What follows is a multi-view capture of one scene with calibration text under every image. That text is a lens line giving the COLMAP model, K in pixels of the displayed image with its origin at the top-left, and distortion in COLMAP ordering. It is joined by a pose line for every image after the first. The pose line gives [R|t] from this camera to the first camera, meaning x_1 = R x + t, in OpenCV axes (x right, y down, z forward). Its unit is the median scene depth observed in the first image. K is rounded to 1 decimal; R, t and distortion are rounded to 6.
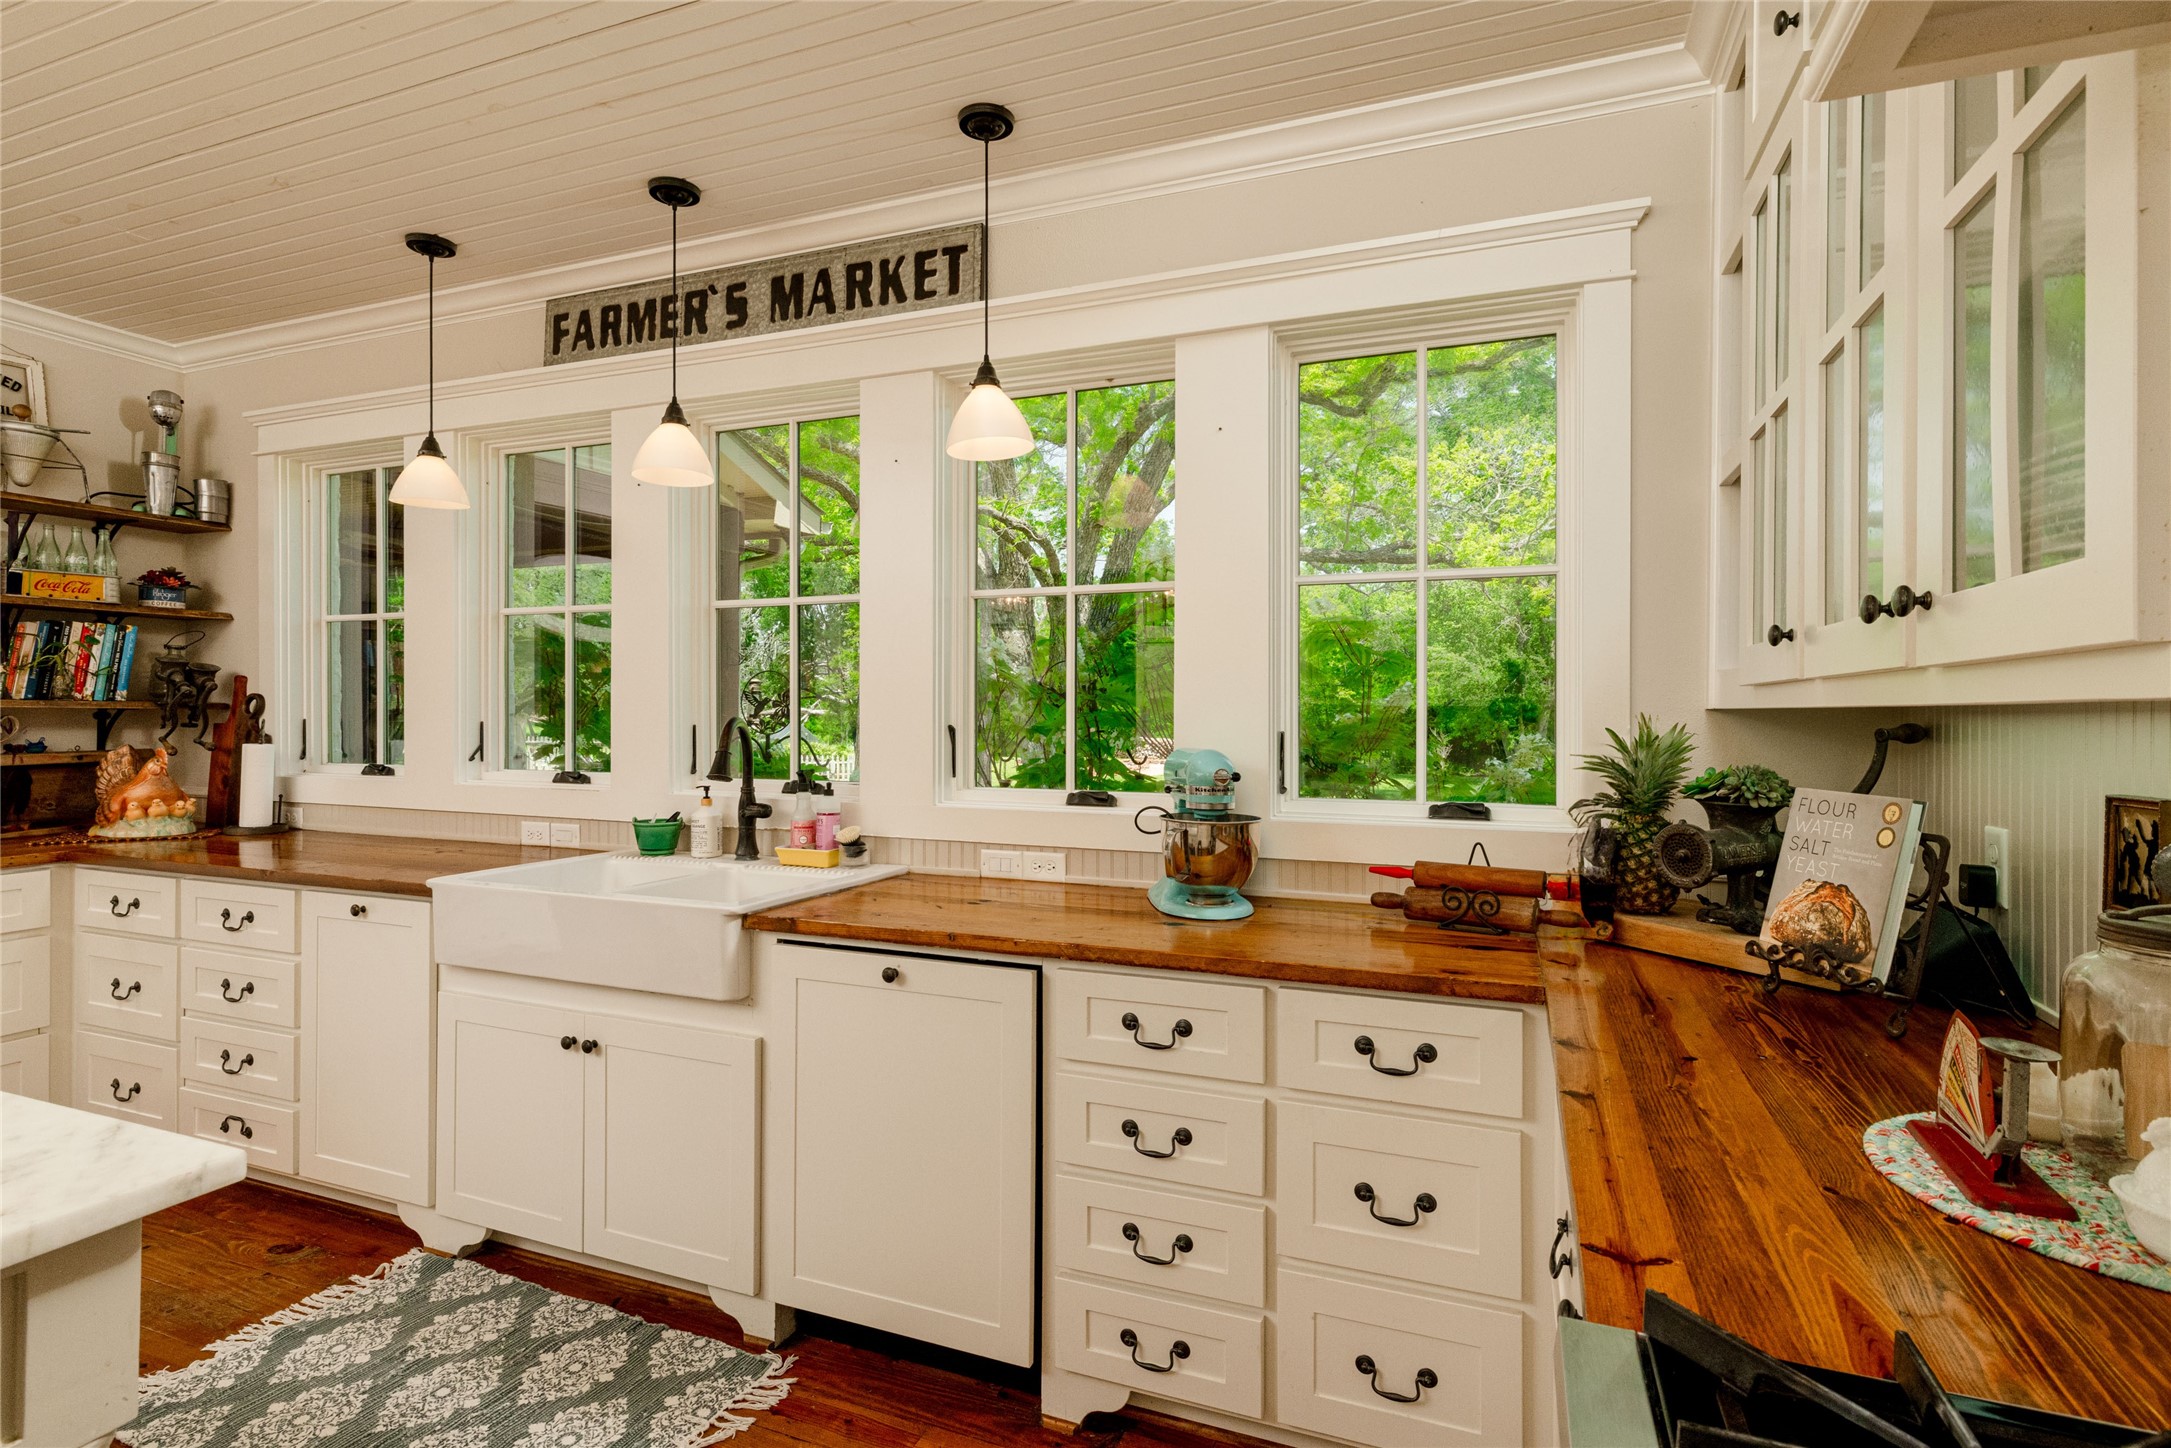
lens RADIAL K [[1051.7, 0, 1091.8], [0, 1051.7, 711.8], [0, 0, 1]] dist [-0.005285, 0.001055]
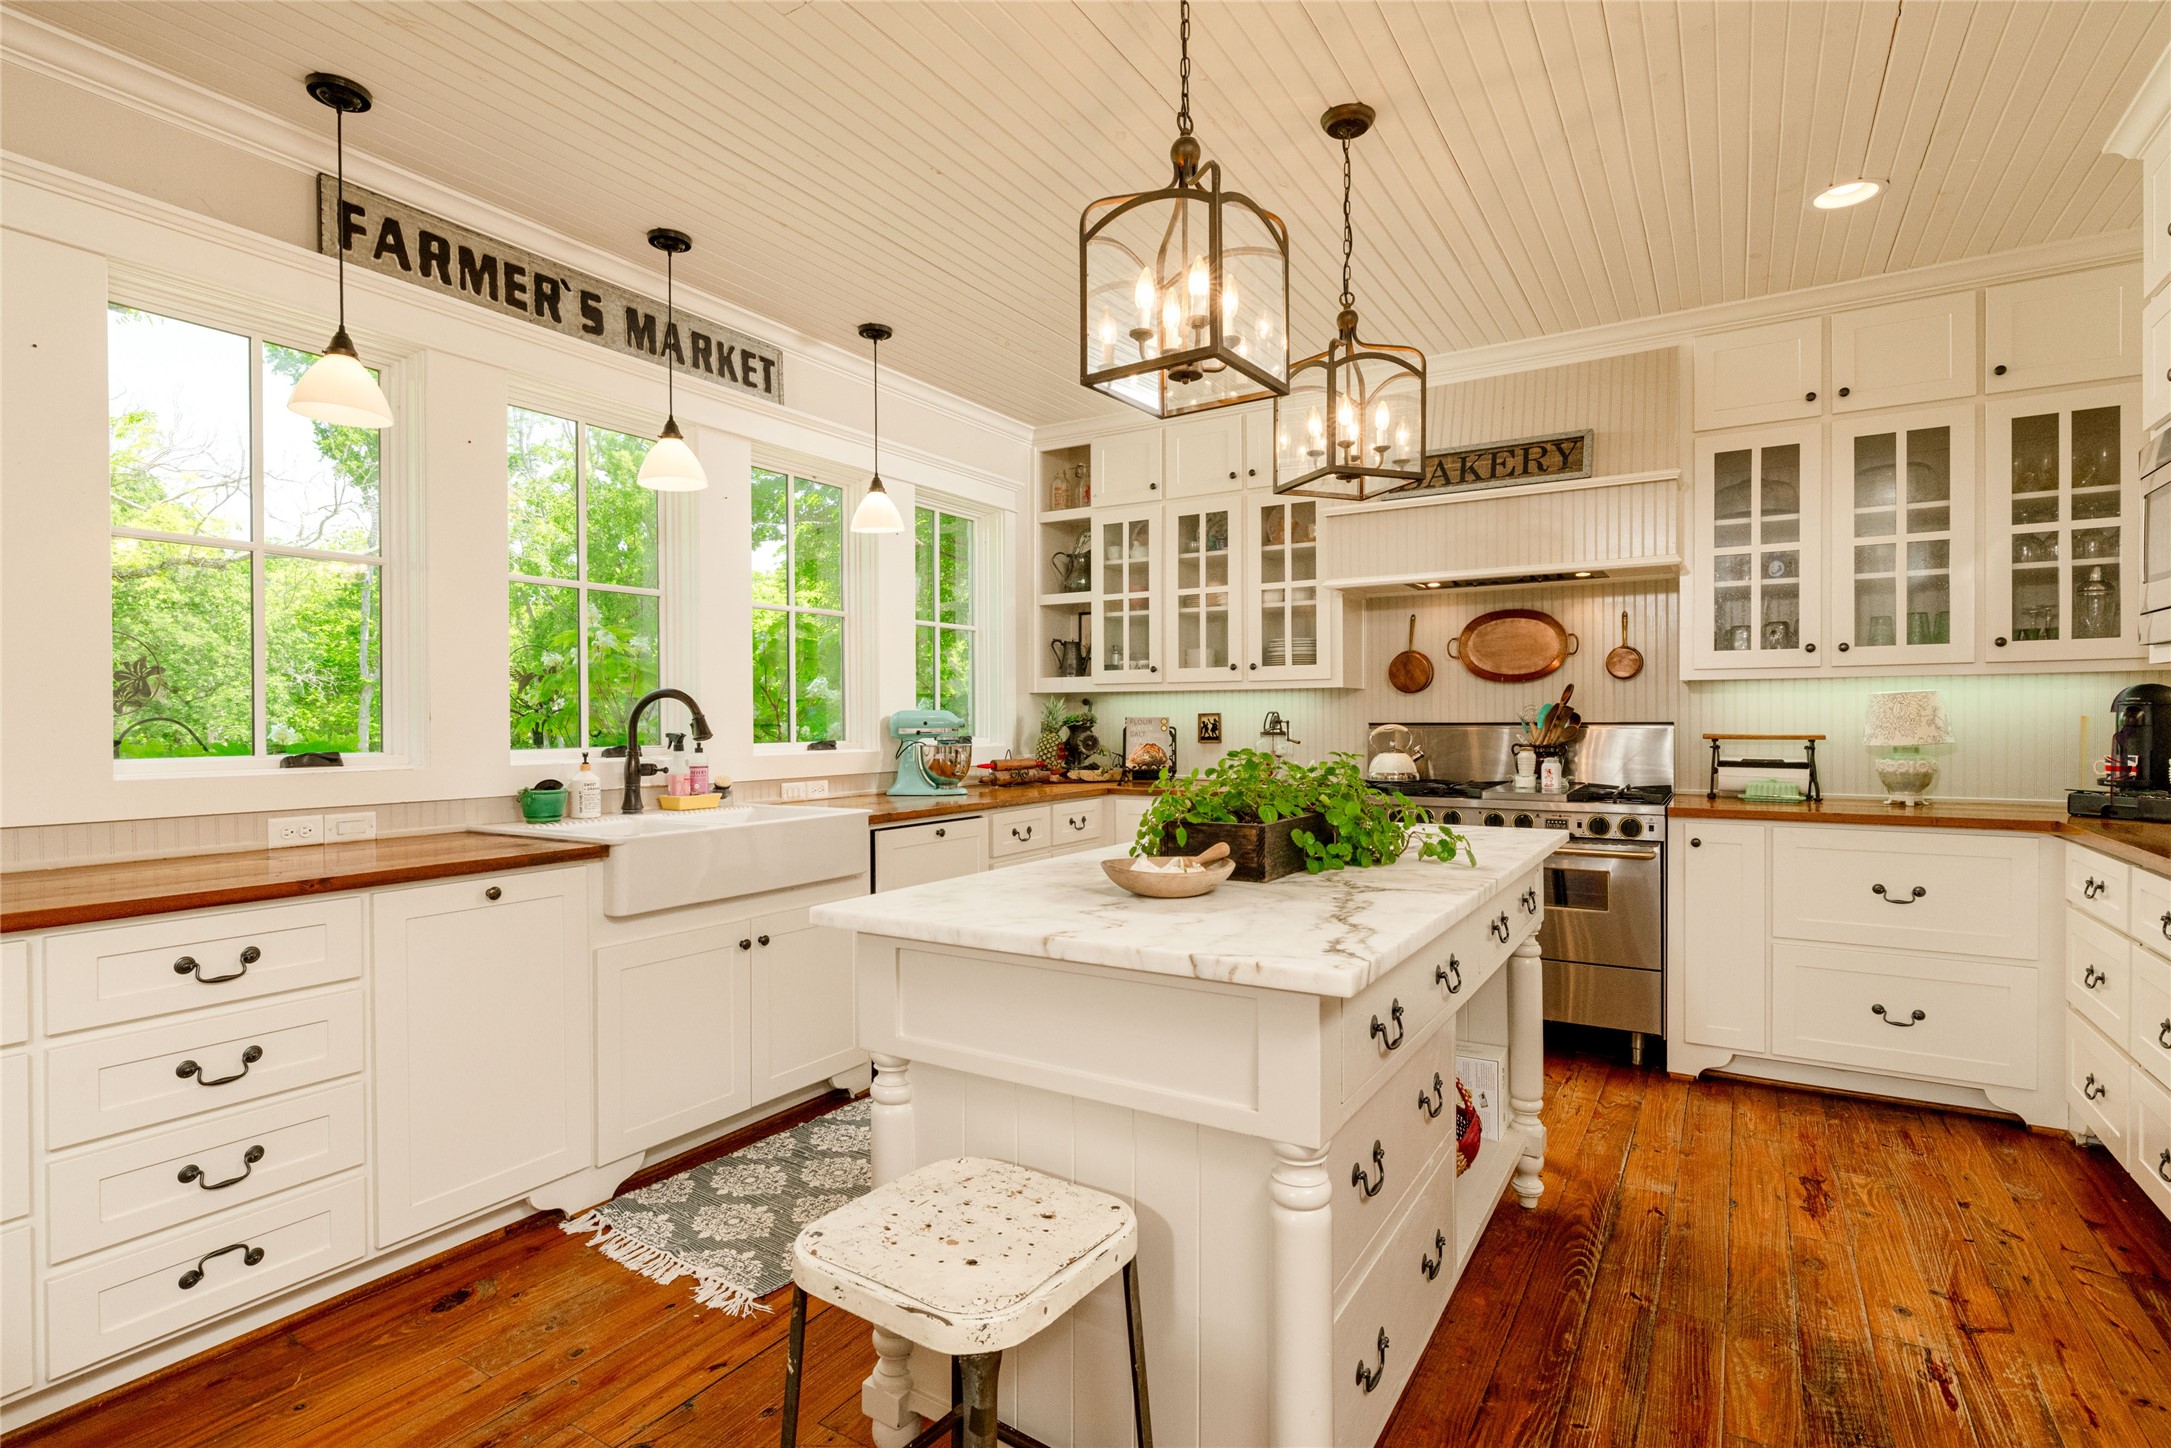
lens RADIAL K [[1051.7, 0, 1089.0], [0, 1051.7, 723.1], [0, 0, 1]] dist [-0.005285, 0.001055]
pose [[0.179322, -0.010866, 0.983730, -1.377450], [0.004122, 0.999939, 0.010293, 0.032324], [-0.983782, 0.002209, 0.179356, 0.306544]]
